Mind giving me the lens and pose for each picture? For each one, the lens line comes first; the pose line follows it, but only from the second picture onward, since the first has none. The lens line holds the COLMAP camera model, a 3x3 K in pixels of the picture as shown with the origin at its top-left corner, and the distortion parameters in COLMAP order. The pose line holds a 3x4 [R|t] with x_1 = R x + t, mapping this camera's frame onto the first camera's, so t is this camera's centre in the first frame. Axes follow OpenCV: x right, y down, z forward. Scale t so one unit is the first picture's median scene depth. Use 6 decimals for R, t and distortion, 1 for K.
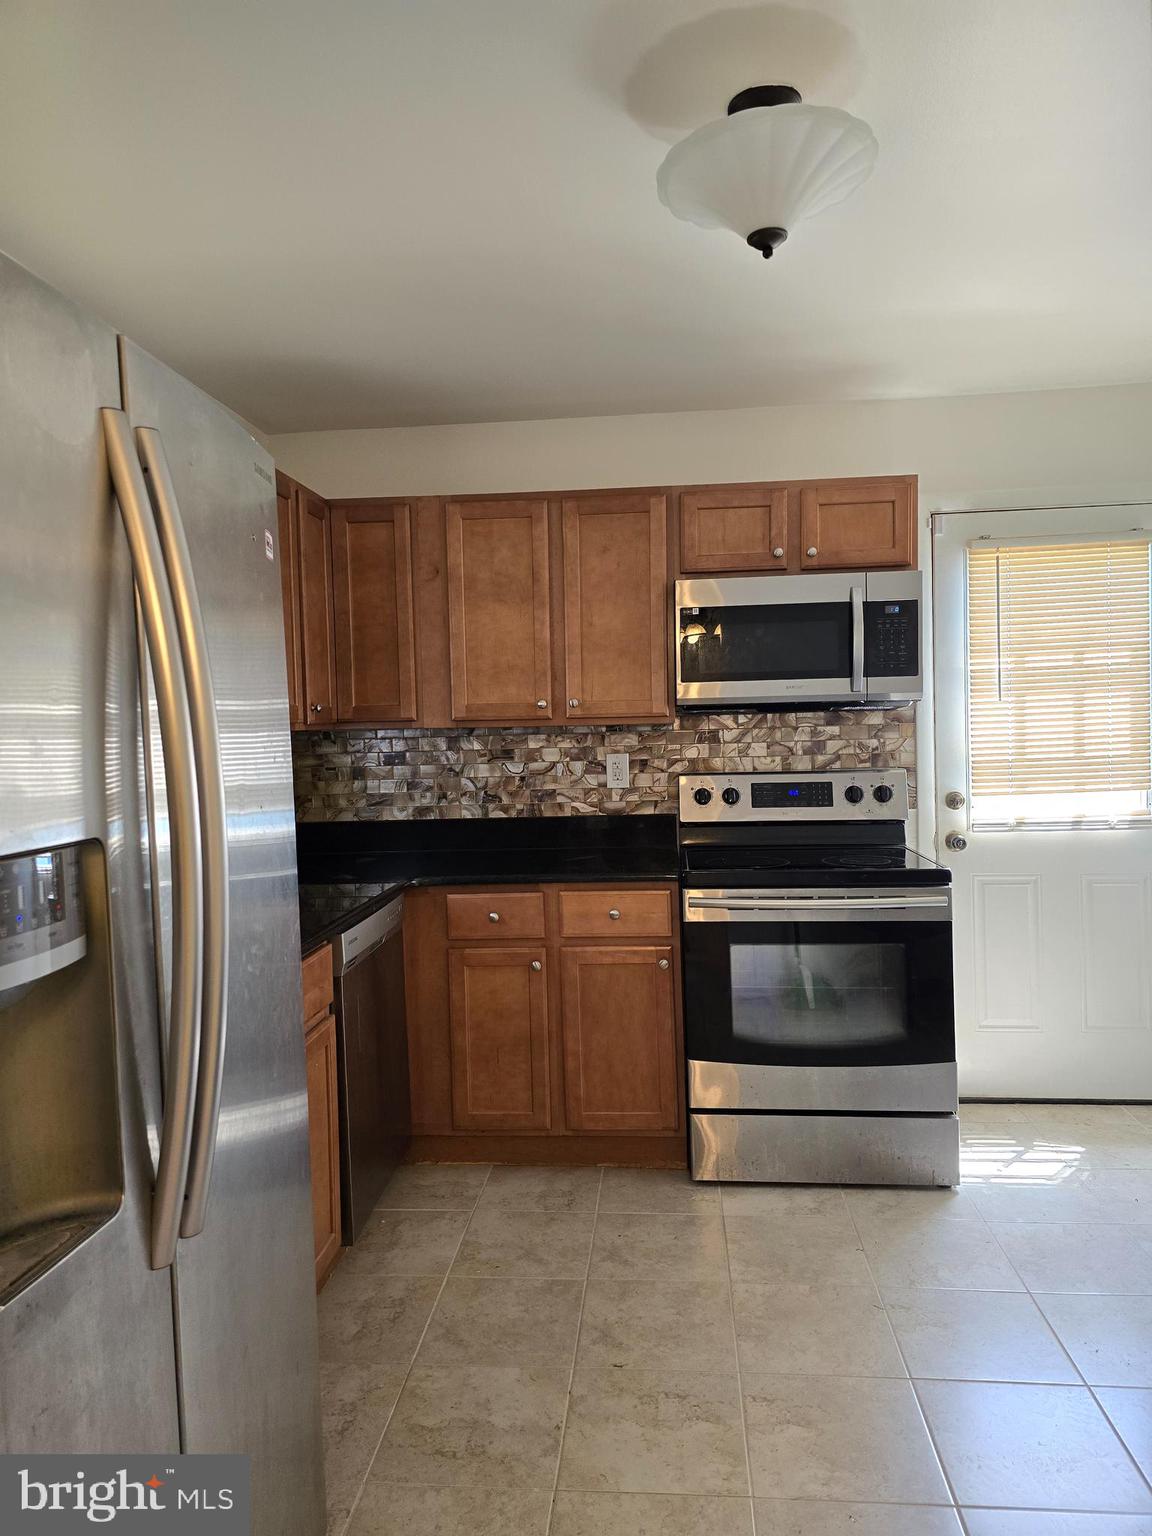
lens RADIAL K [[1056.2, 0, 577.3], [0, 1056.2, 749.6], [0, 0, 1]] dist [0.065827, -0.056241]
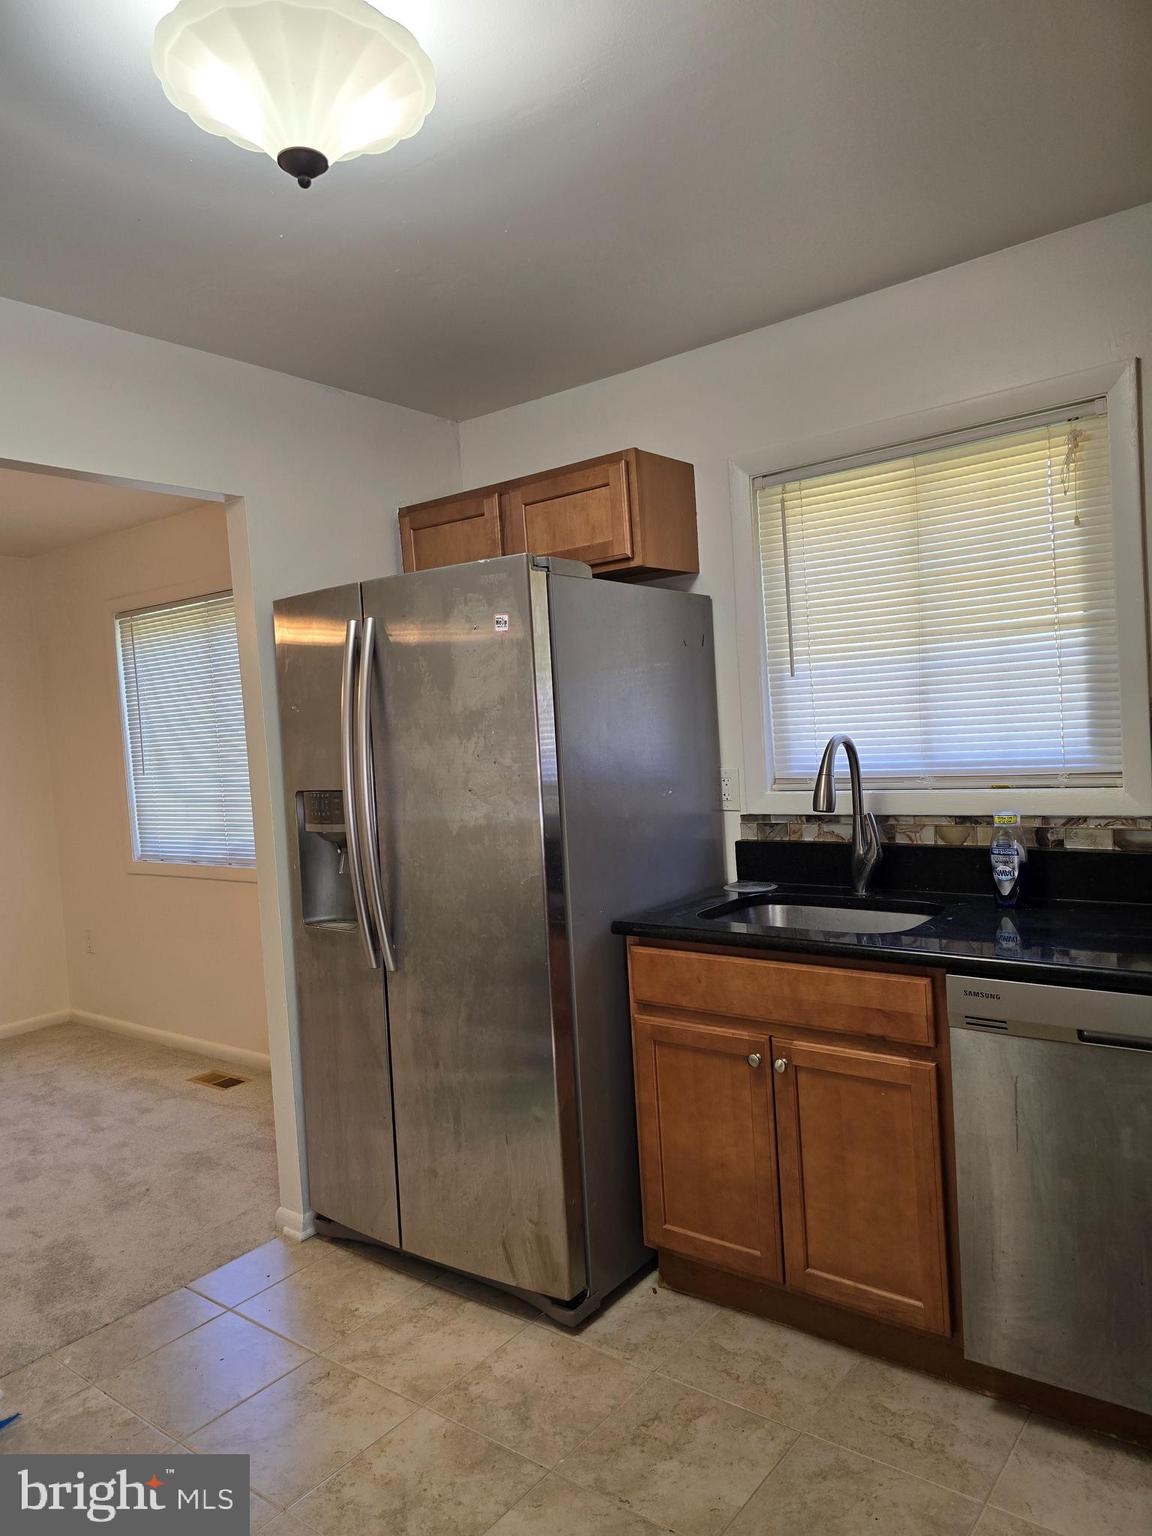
lens RADIAL K [[1042.3, 0, 576.0], [0, 1042.3, 768.0], [0, 0, 1]] dist [0.062867, -0.063899]
pose [[-0.545295, 0.100346, -0.832217, 0.408444], [0.053673, 0.994951, 0.084800, -0.045948], [0.836524, 0.001573, -0.547928, 0.851451]]
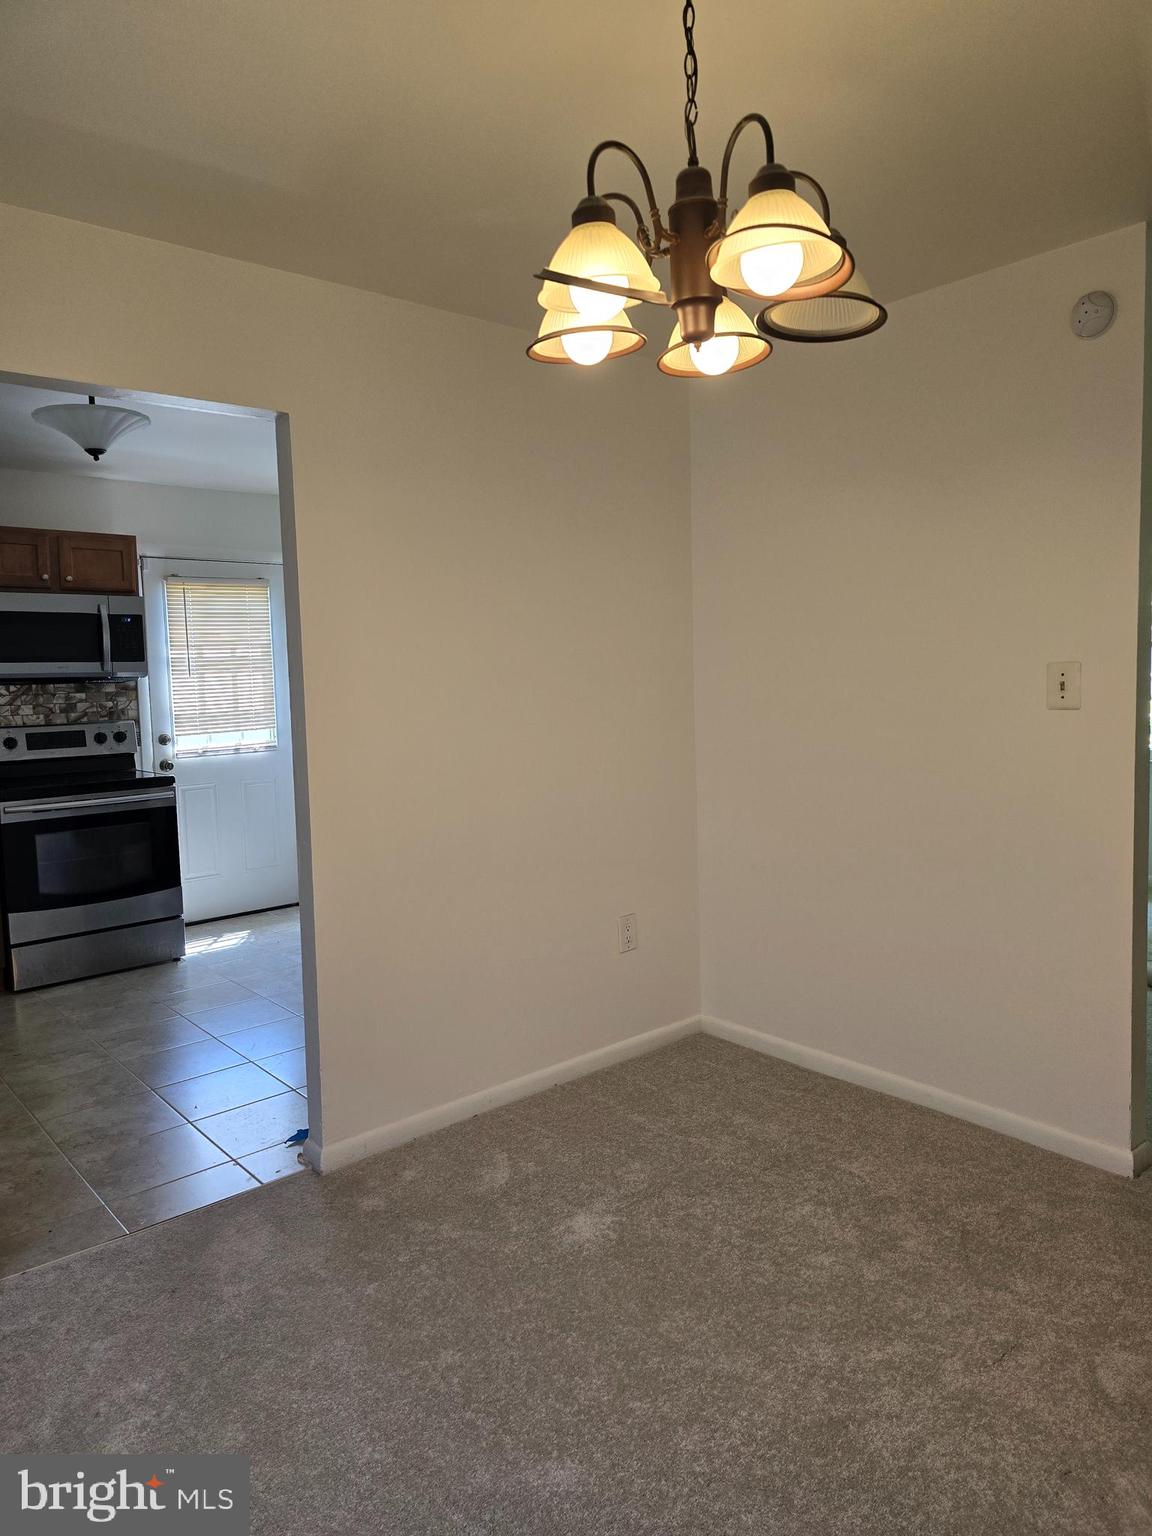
lens RADIAL K [[1042.3, 0, 576.0], [0, 1042.3, 768.0], [0, 0, 1]] dist [0.062867, -0.063899]
pose [[0.708738, -0.059397, 0.702967, -0.319820], [0.025014, 0.997939, 0.059101, 0.012977], [-0.705028, -0.024303, 0.708763, -0.553620]]
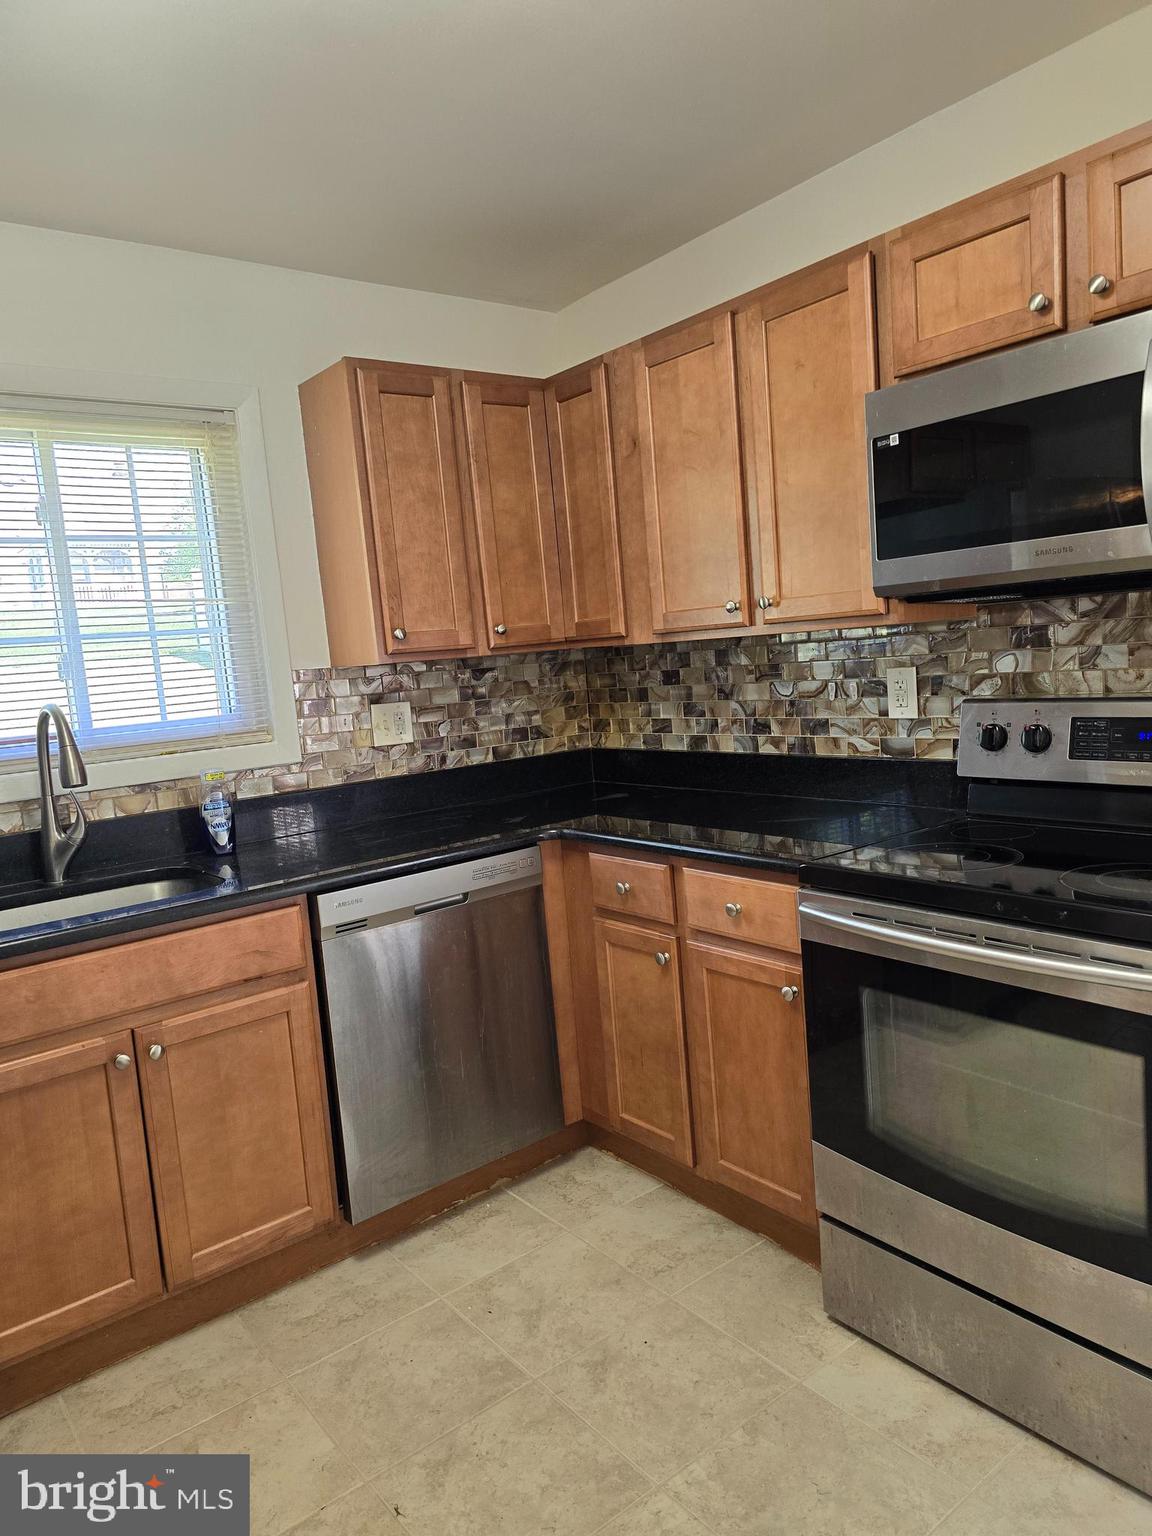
lens RADIAL K [[1042.3, 0, 576.0], [0, 1042.3, 768.0], [0, 0, 1]] dist [0.062867, -0.063899]
pose [[0.680136, 0.053579, -0.731125, 0.407885], [0.044700, 0.992439, 0.114311, -0.019351], [0.731722, -0.110428, 0.672599, 0.406566]]
